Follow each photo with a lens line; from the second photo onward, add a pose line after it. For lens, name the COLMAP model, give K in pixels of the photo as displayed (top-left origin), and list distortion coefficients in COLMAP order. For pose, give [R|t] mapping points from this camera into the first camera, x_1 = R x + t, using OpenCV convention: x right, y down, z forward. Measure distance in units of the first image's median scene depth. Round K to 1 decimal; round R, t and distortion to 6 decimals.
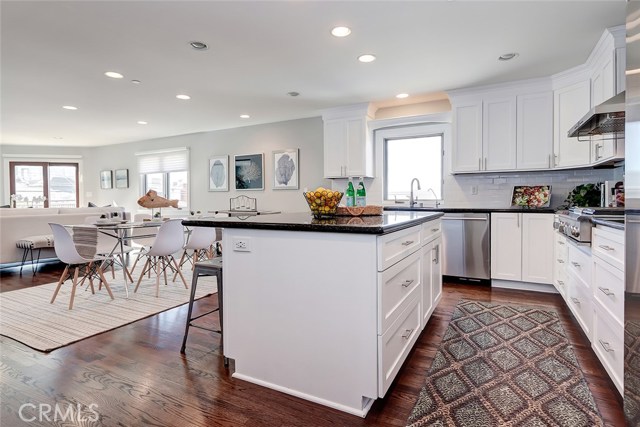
lens RADIAL K [[335.1, 0, 323.9], [0, 335.1, 205.1], [0, 0, 1]] dist [0.004430, -0.000356]
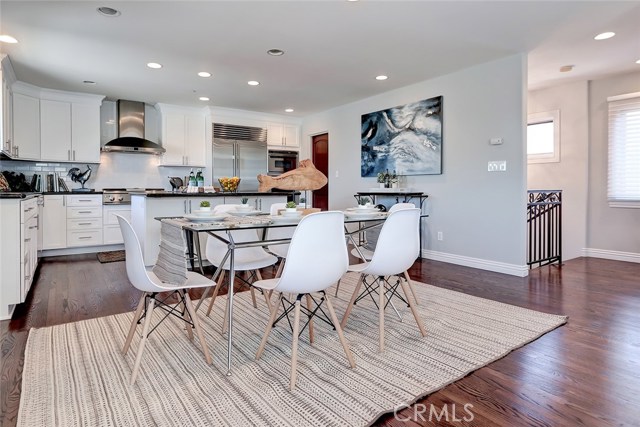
lens RADIAL K [[365.0, 0, 317.6], [0, 365.0, 190.9], [0, 0, 1]] dist [0.001799, -0.000305]
pose [[-0.884103, 0.001892, 0.467288, -0.547745], [0.011612, 0.999772, 0.017923, -0.001590], [-0.467148, 0.021272, -0.883923, 1.030684]]
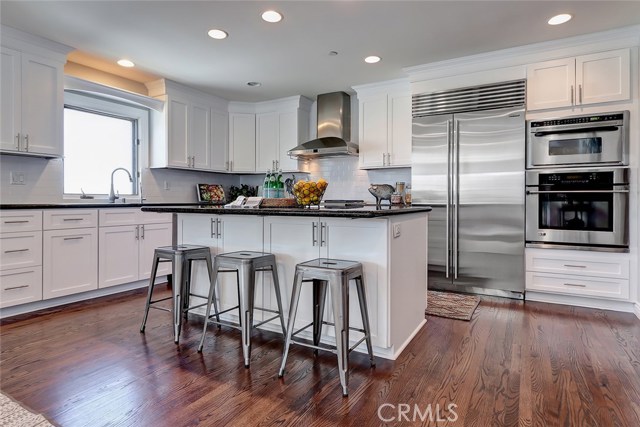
lens RADIAL K [[364.8, 0, 307.7], [0, 364.8, 199.5], [0, 0, 1]] dist [0.003379, 0.000227]
pose [[0.063041, 0.006415, 0.997990, -0.450840], [0.013288, 0.999885, -0.007267, 0.008233], [-0.997922, 0.013720, 0.062949, 0.378744]]
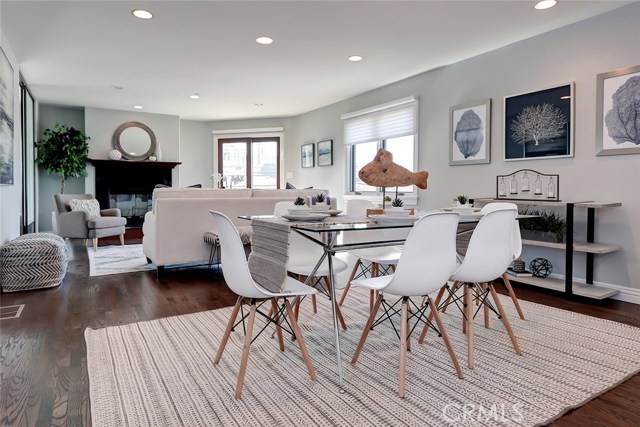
lens RADIAL K [[399.7, 0, 318.0], [0, 399.7, 195.1], [0, 0, 1]] dist [-0.001201, 0.000529]
pose [[0.852285, 0.015808, -0.522839, -0.191009], [-0.014010, 0.999875, 0.007392, 0.011559], [0.522890, 0.001025, 0.852399, 0.299600]]
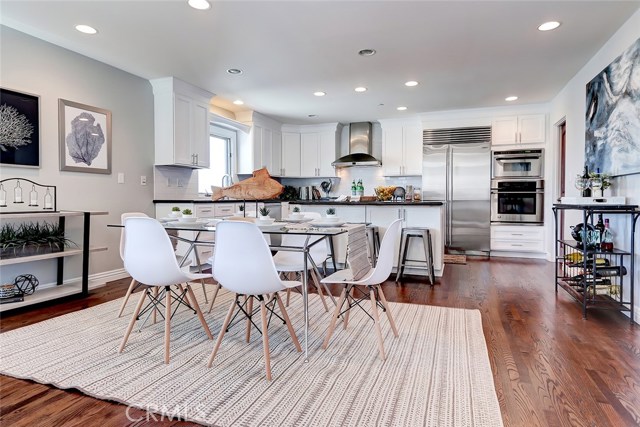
lens RADIAL K [[361.3, 0, 317.0], [0, 361.3, 202.7], [0, 0, 1]] dist [-0.000164, -0.000240]
pose [[-0.107074, -0.011612, 0.994183, -0.772306], [0.014241, 0.999811, 0.013212, 0.004698], [-0.994149, 0.015573, -0.106889, 0.641095]]
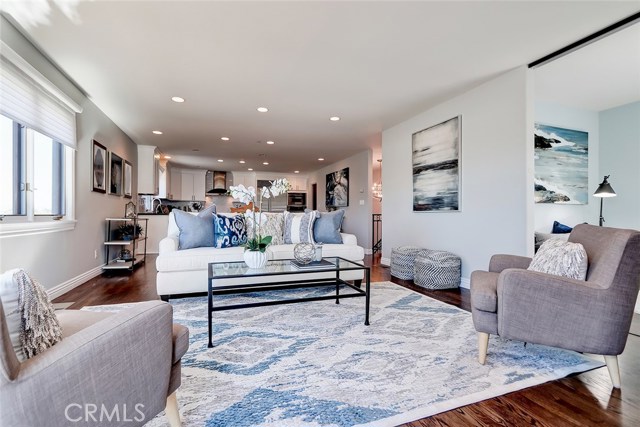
lens RADIAL K [[294.9, 0, 316.0], [0, 294.9, 215.0], [0, 0, 1]] dist [0.000527, -0.000146]
pose [[-0.732814, 0.002729, 0.680423, -1.178968], [0.008675, 0.999948, 0.005332, 0.009733], [-0.680374, 0.009810, -0.732800, 1.242005]]
